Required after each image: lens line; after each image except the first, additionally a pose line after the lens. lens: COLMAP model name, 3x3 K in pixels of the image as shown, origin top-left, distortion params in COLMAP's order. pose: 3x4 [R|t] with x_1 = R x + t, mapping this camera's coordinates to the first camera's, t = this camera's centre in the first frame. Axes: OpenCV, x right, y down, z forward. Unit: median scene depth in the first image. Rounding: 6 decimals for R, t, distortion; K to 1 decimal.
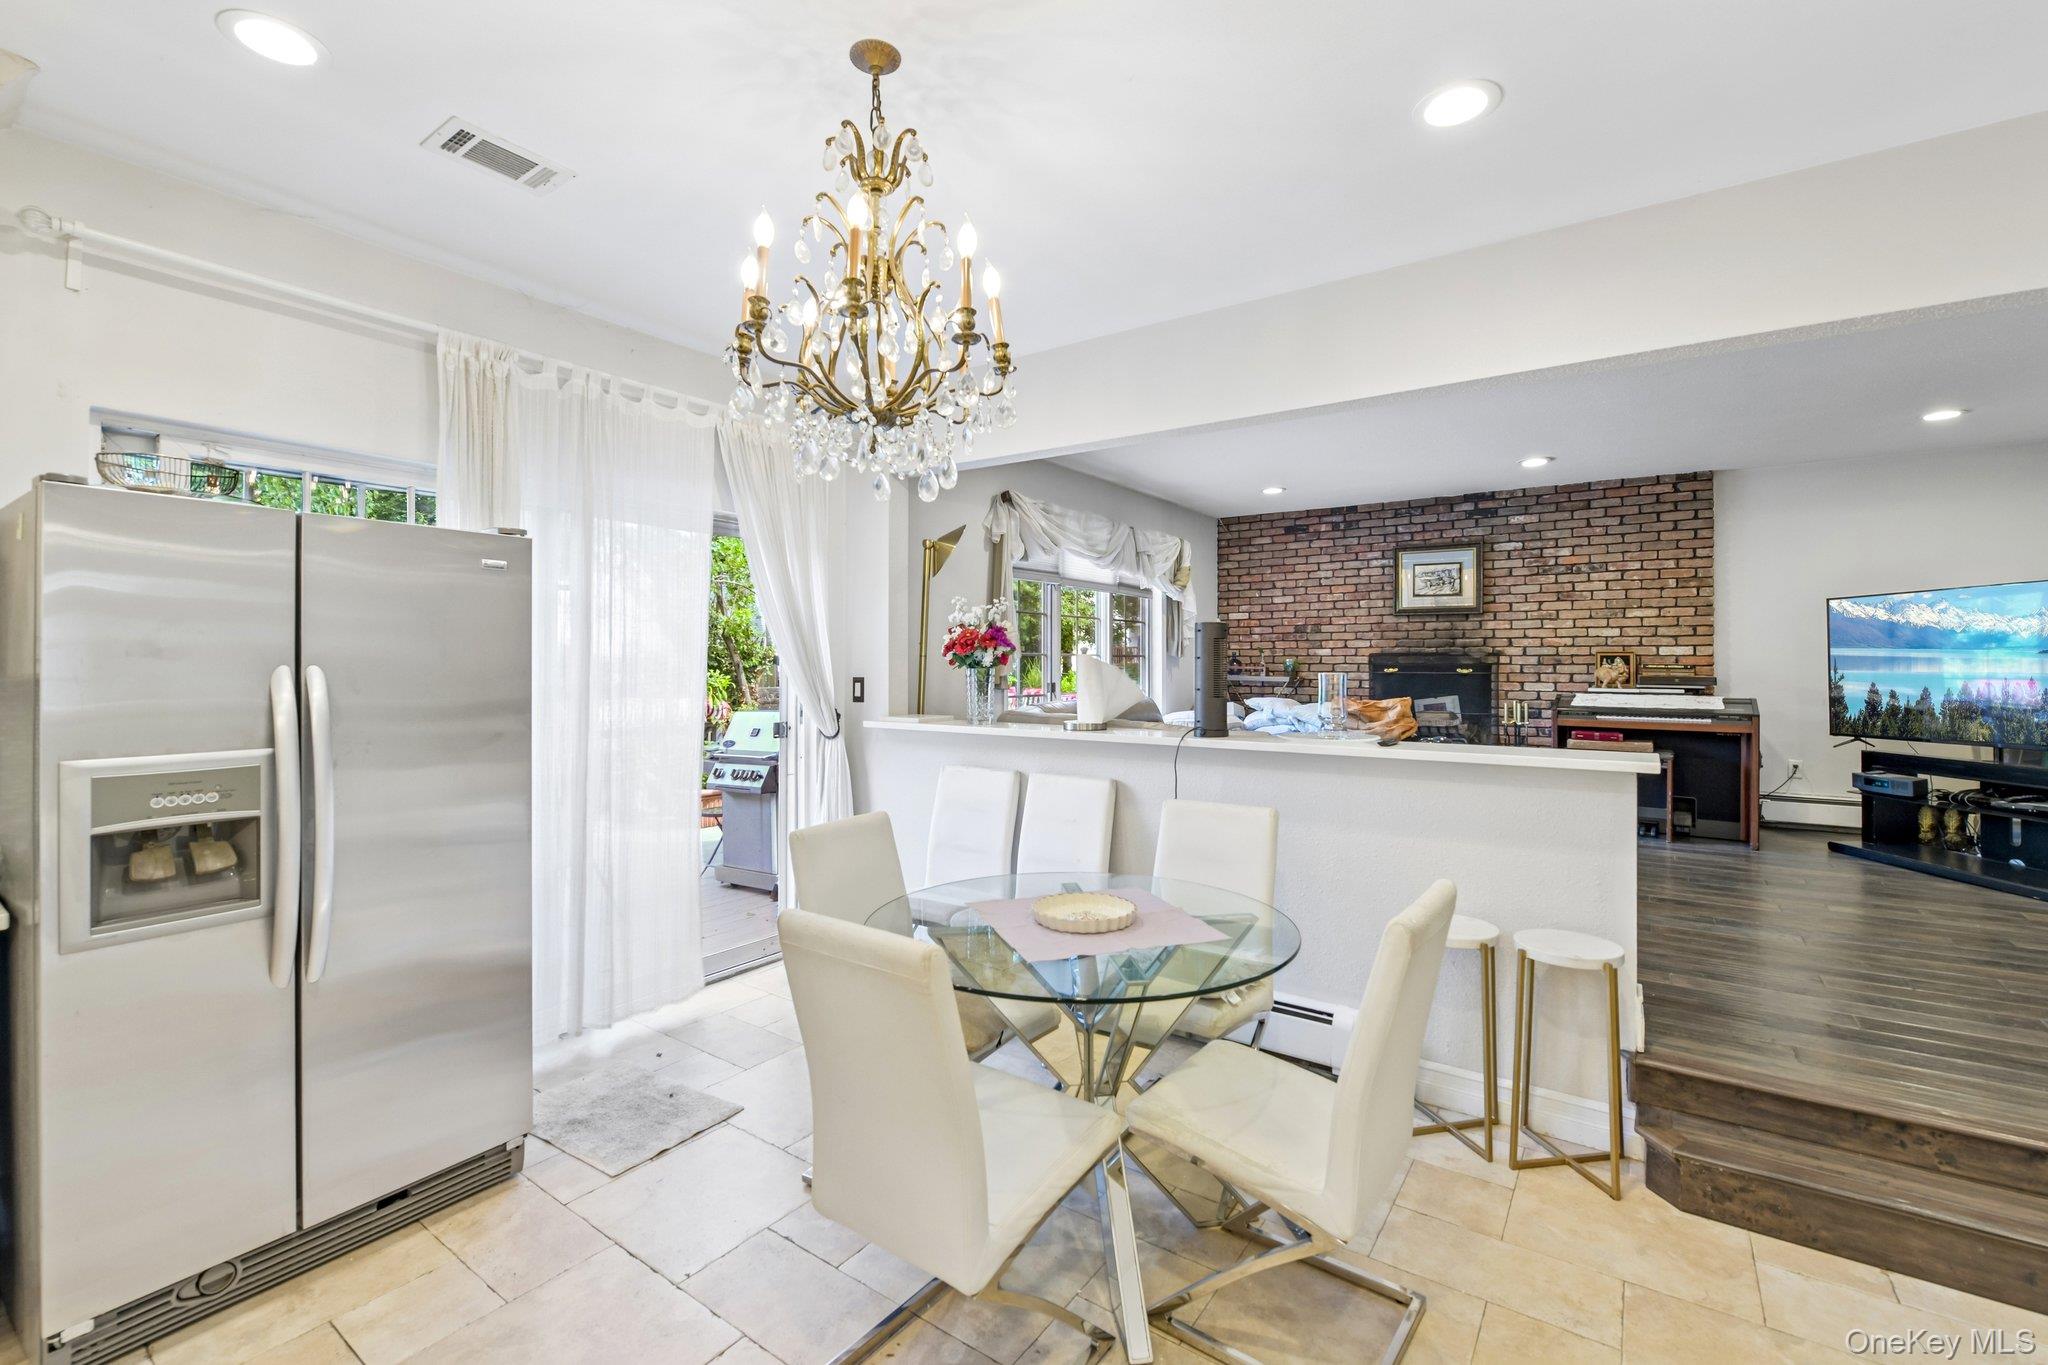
lens RADIAL K [[873.4, 0, 1022.9], [0, 873.4, 662.9], [0, 0, 1]] dist [-0.009714, 0.000082]
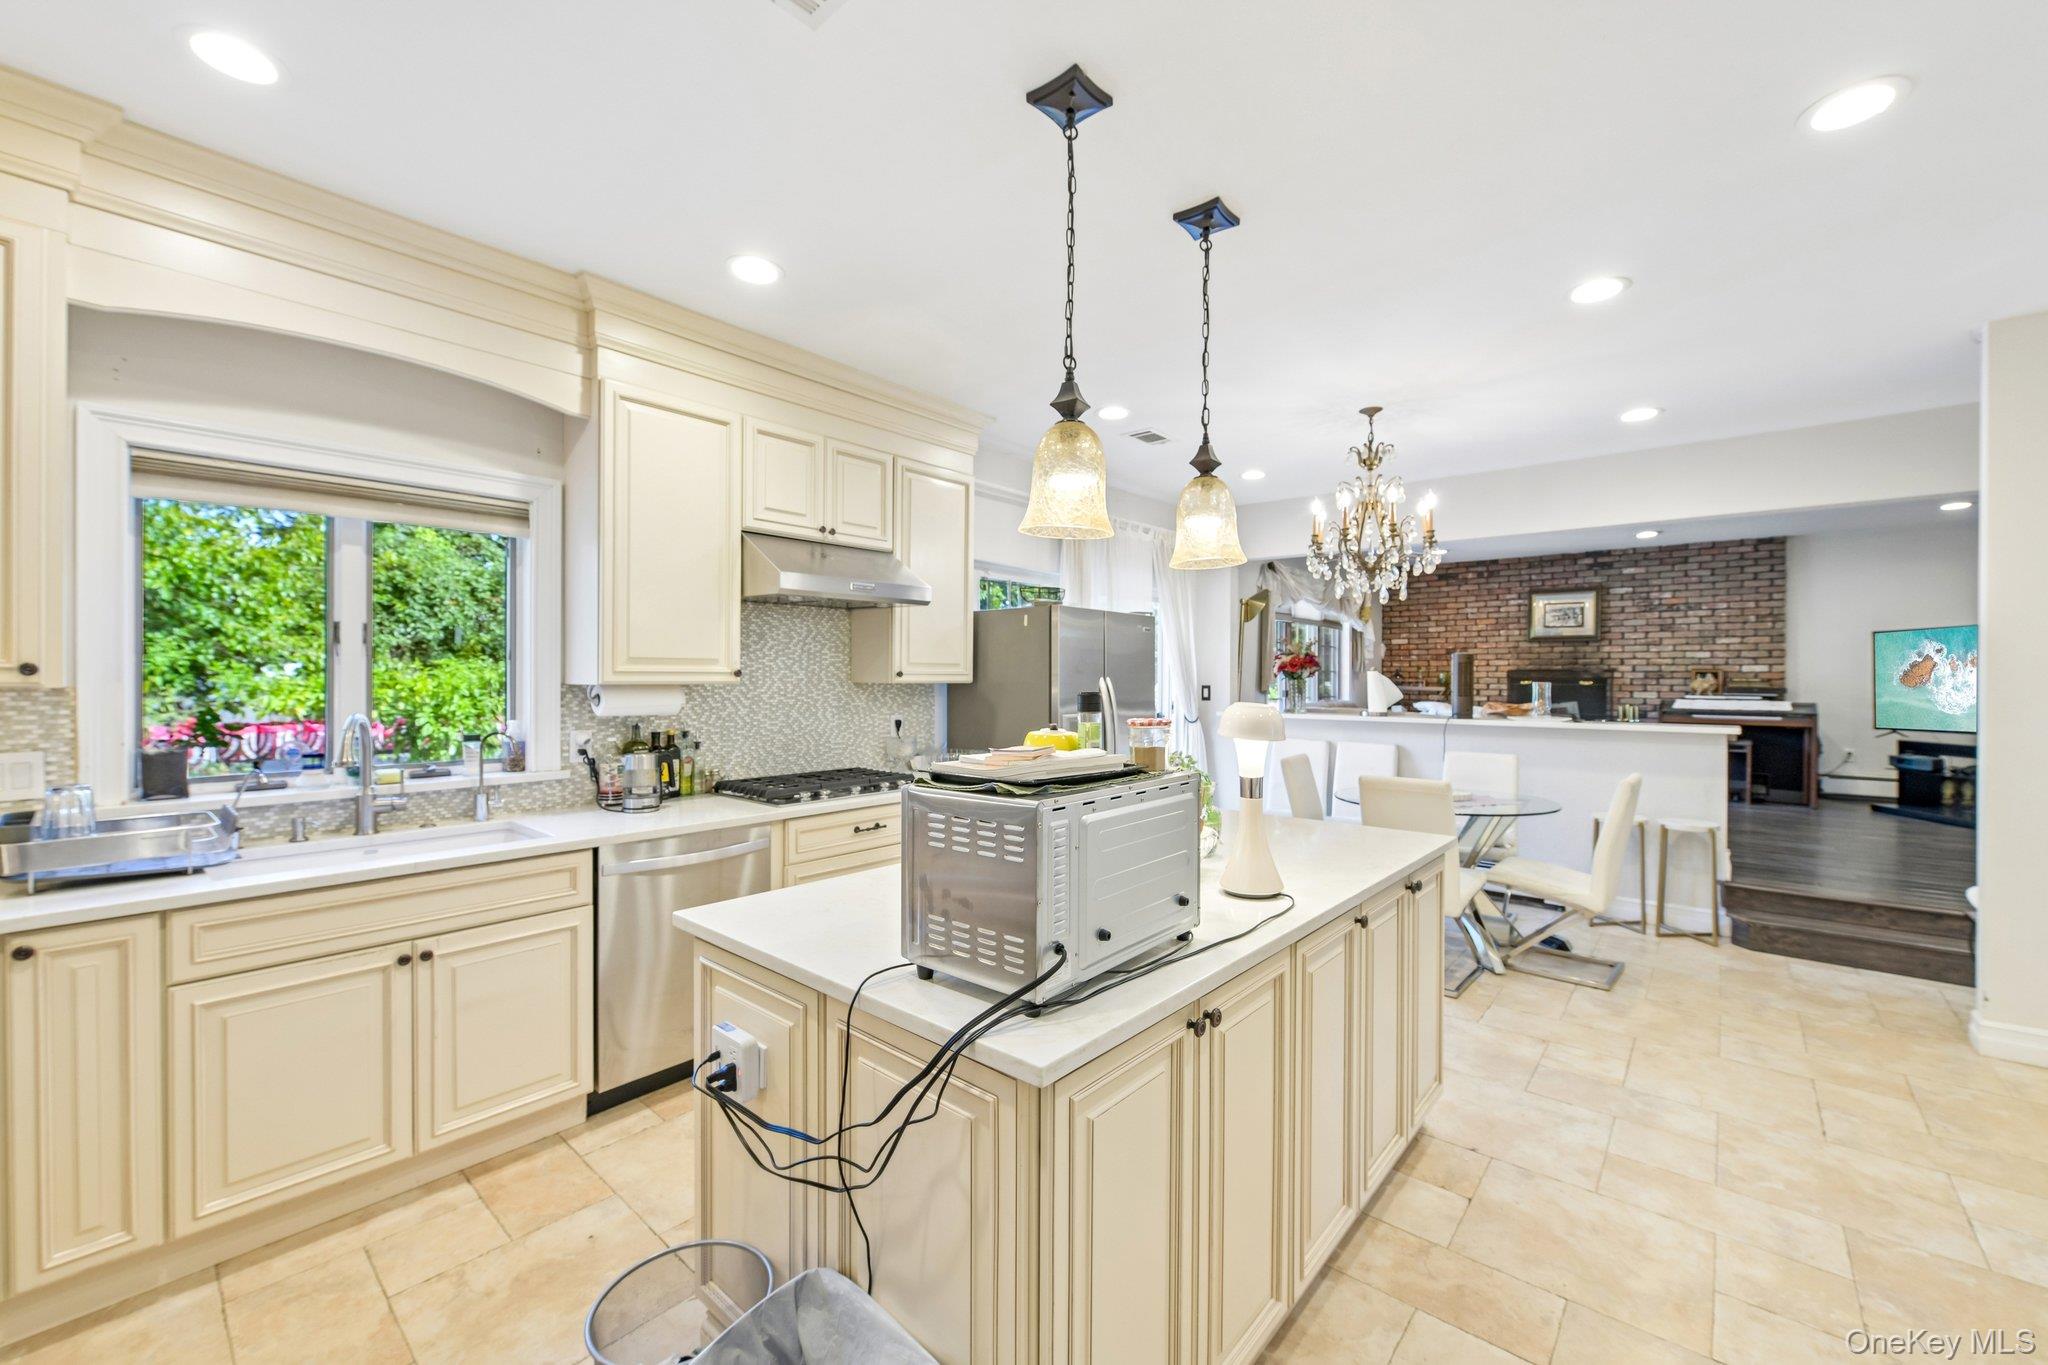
lens RADIAL K [[806.8, 0, 1024.0], [0, 806.8, 682.5], [0, 0, 1]] dist [-0.005769, -0.000274]
pose [[0.995126, 0.002194, -0.098583, -0.251162], [-0.001460, 0.999971, 0.007518, 0.000343], [0.098597, -0.007338, 0.995100, -0.346709]]
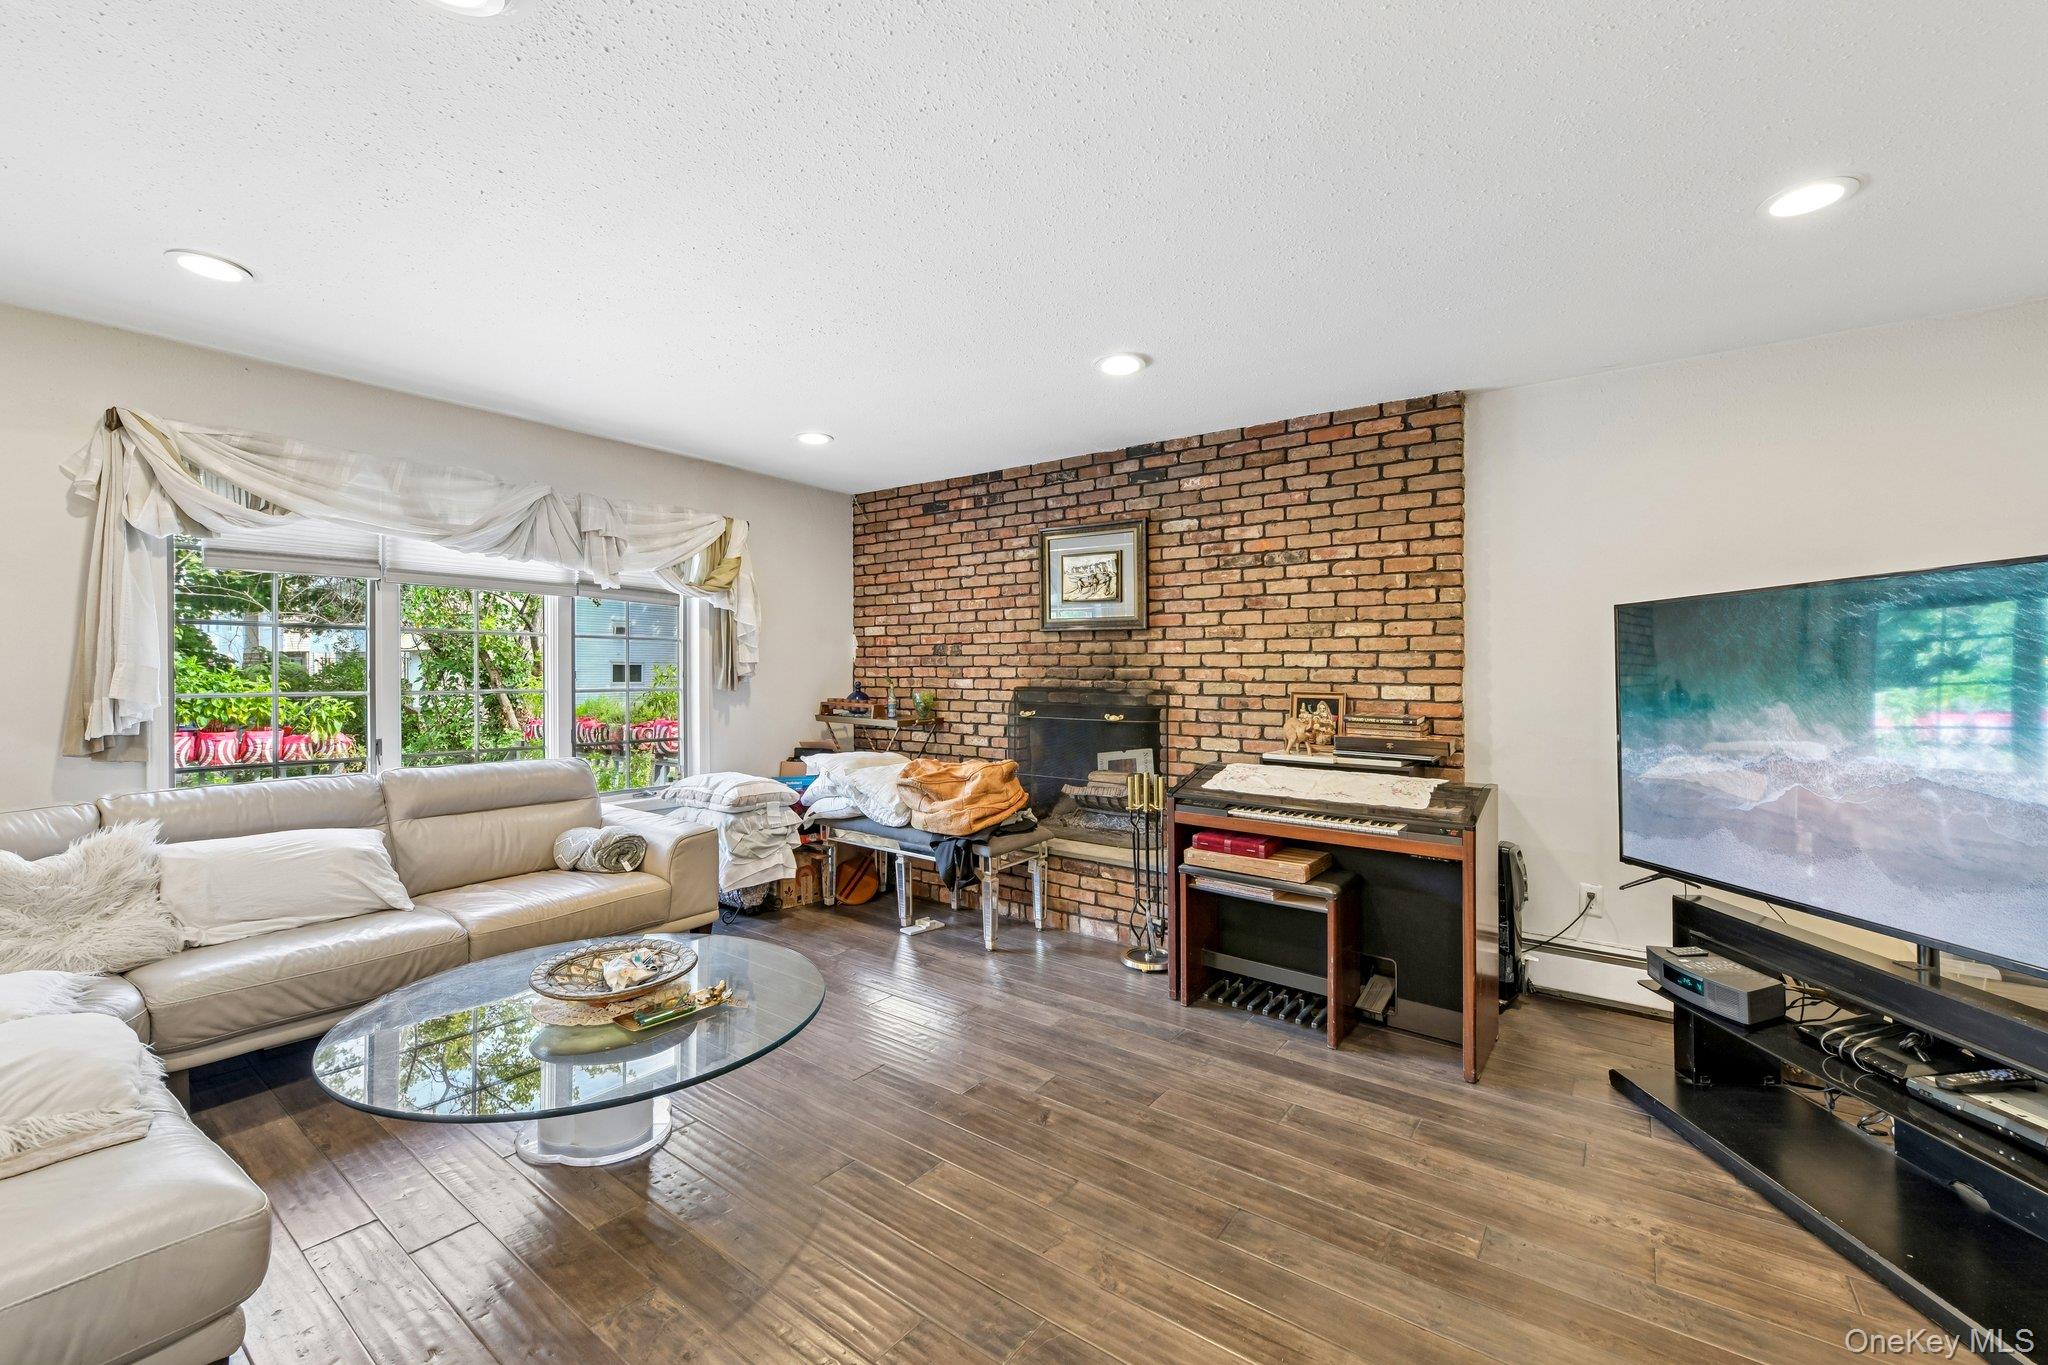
lens RADIAL K [[827.5, 0, 1021.4], [0, 827.5, 672.1], [0, 0, 1]] dist [-0.009503, -0.000223]
pose [[0.999957, 0.006624, -0.006417, 0.466003], [-0.006635, 0.999977, -0.001695, -0.024406], [0.006406, 0.001738, 0.999978, 0.405235]]
